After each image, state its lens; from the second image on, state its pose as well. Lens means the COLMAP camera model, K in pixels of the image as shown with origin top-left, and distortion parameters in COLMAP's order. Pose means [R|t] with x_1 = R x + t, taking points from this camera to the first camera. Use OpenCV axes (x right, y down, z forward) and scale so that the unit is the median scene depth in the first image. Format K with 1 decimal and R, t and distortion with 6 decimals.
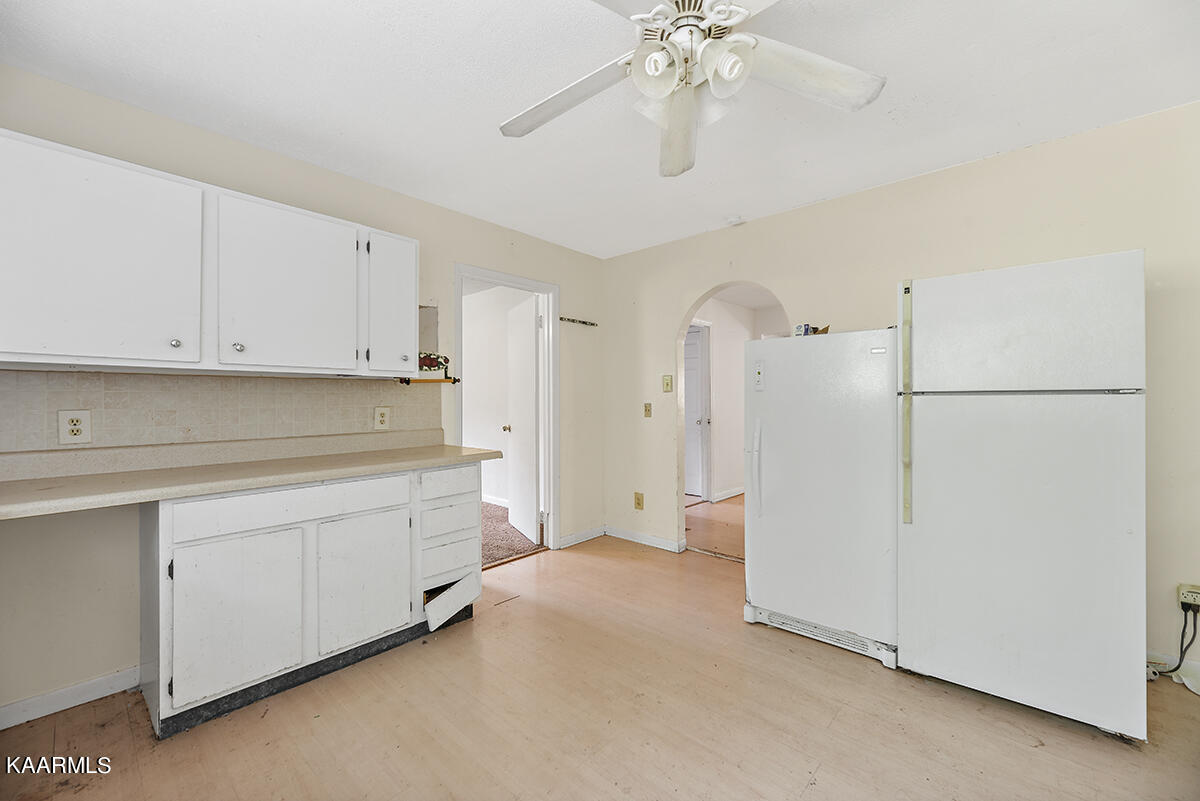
lens RADIAL K [[494.7, 0, 602.9], [0, 494.7, 400.3], [0, 0, 1]] dist [0.001305, 0.000123]
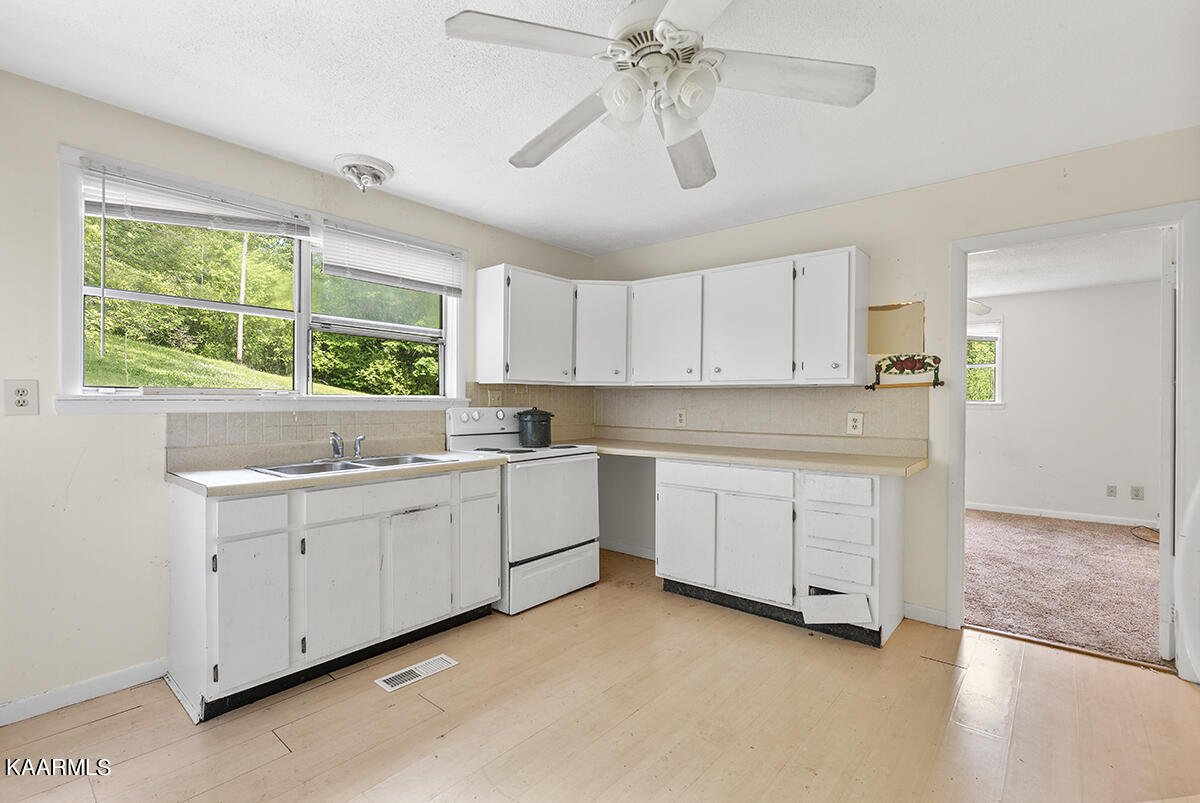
lens RADIAL K [[547.9, 0, 604.4], [0, 547.9, 403.6], [0, 0, 1]] dist [0.024716, 0.000157]
pose [[0.026513, 0.006858, -0.999625, 0.818422], [-0.008175, 0.999945, 0.006643, -0.010354], [0.999615, 0.007996, 0.026567, 0.527973]]
